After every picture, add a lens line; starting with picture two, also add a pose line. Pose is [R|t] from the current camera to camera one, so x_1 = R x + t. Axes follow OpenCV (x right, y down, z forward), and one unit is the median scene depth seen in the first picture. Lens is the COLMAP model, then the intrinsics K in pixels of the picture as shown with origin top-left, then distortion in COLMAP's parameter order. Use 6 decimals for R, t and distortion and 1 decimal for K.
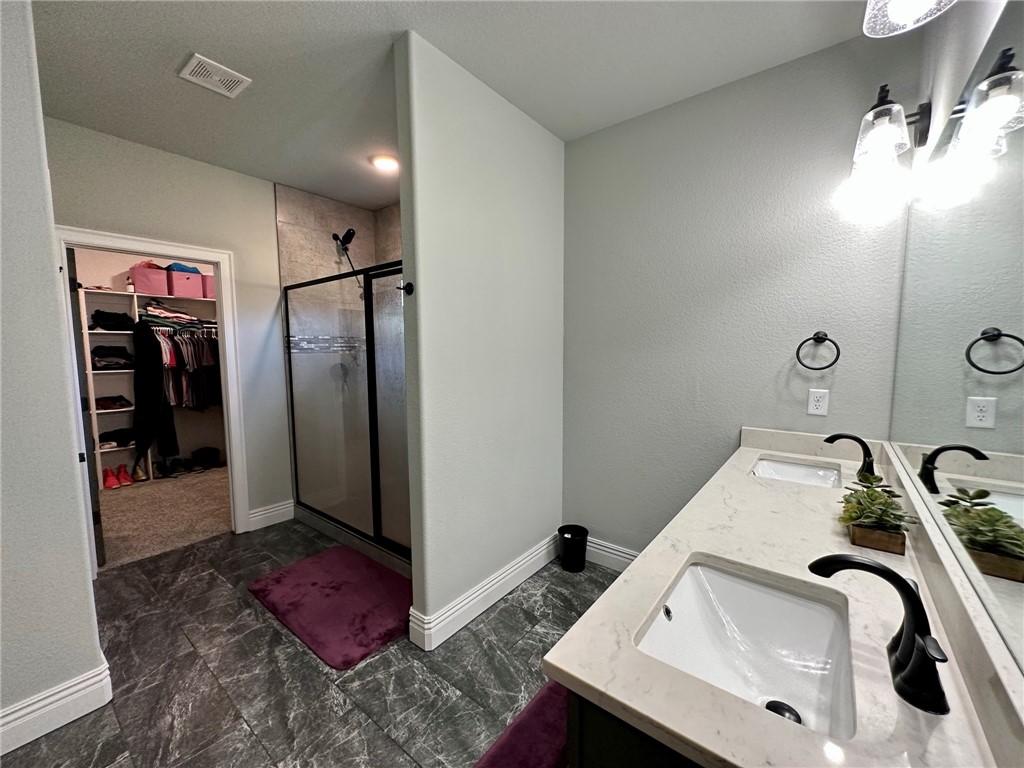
lens RADIAL K [[411.1, 0, 511.7], [0, 411.1, 386.4], [0, 0, 1]] dist [-0.001304, 0.000306]
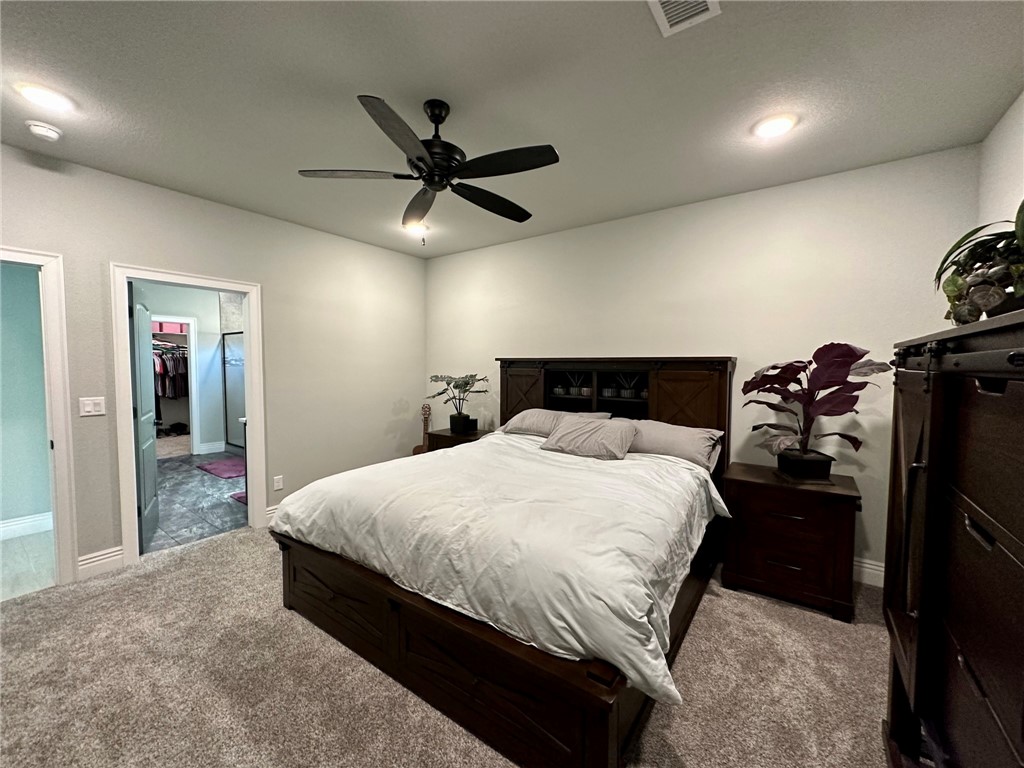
lens RADIAL K [[411.1, 0, 512.2], [0, 411.1, 384.3], [0, 0, 1]] dist [-0.001304, 0.000306]
pose [[0.998969, 0.008550, 0.044596, 0.732606], [-0.006805, 0.999210, -0.039142, 0.071372], [-0.044895, 0.038798, 0.998238, -1.004767]]
